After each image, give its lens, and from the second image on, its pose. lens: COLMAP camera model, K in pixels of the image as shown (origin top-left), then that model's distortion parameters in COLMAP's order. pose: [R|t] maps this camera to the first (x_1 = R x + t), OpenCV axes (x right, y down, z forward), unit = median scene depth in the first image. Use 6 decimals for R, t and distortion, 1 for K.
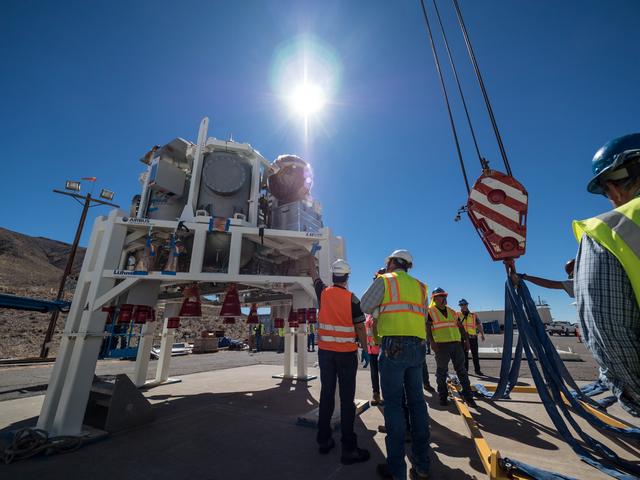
lens RADIAL K [[269.6, 0, 315.5], [0, 269.6, 235.9], [0, 0, 1]] dist [-0.006814, 0.002307]
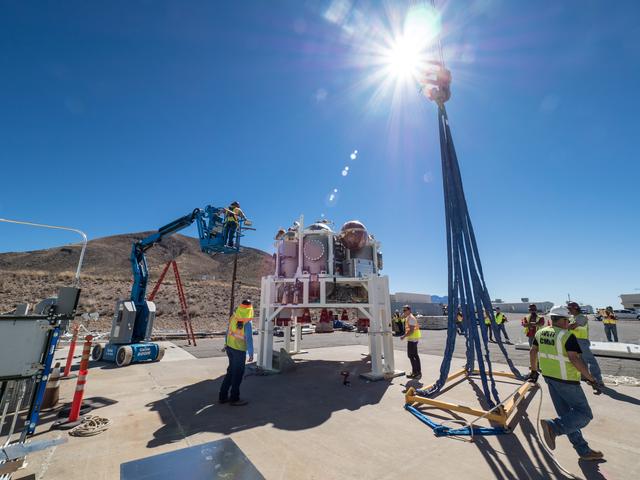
lens RADIAL K [[266.7, 0, 315.9], [0, 266.7, 238.3], [0, 0, 1]] dist [0.016670, 0.000046]
pose [[0.917560, -0.089124, -0.387479, 0.448230], [0.118902, 0.991463, 0.053515, -0.436792], [0.379402, -0.095175, 0.920324, -0.787678]]
